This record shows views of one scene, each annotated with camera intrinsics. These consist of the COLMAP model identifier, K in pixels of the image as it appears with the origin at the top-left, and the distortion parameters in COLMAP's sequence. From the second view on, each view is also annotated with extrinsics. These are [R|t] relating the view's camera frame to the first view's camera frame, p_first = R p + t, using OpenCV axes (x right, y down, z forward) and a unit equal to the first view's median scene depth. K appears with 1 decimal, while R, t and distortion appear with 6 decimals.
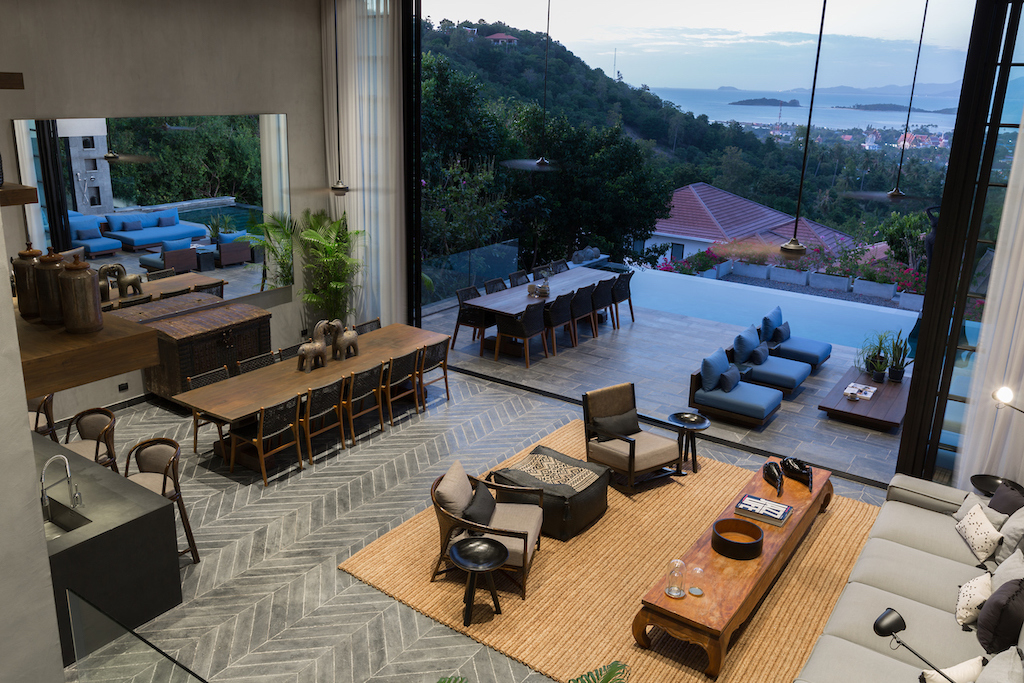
lens RADIAL K [[798.4, 0, 511.8], [0, 798.4, 291.1], [0, 0, 1]] dist [0.049113, -0.000391]
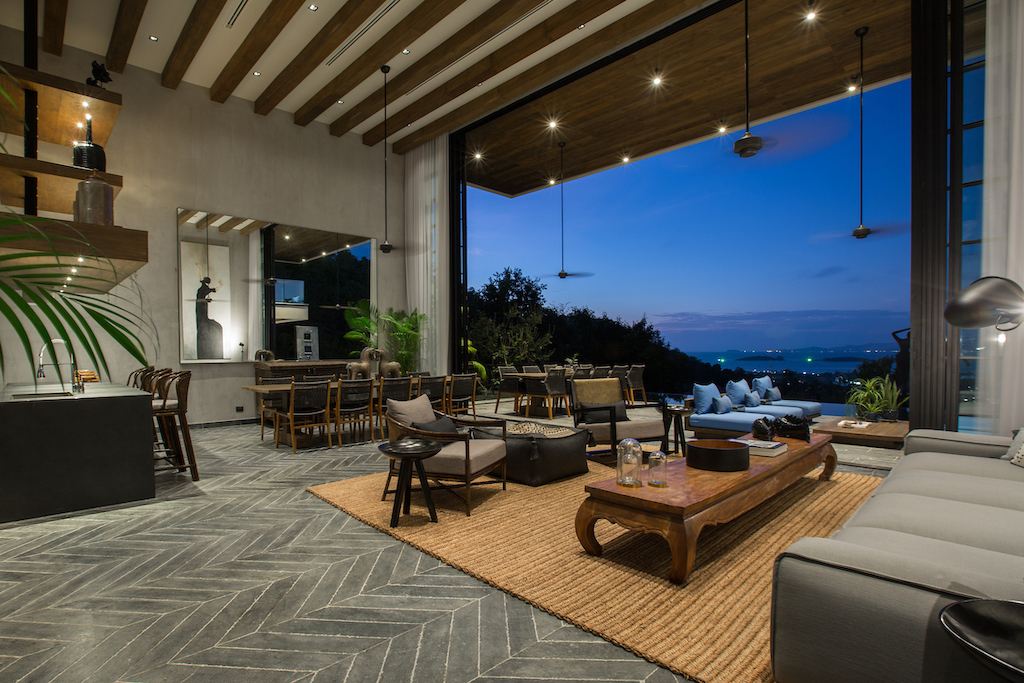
lens RADIAL K [[493.1, 0, 477.2], [0, 493.1, 357.3], [0, 0, 1]] dist [-0.023821, 0.000281]
pose [[0.974147, -0.029553, -0.223974, 0.154015], [-0.025164, 0.971043, -0.237577, 0.341576], [0.224509, 0.237071, 0.945195, 0.437806]]
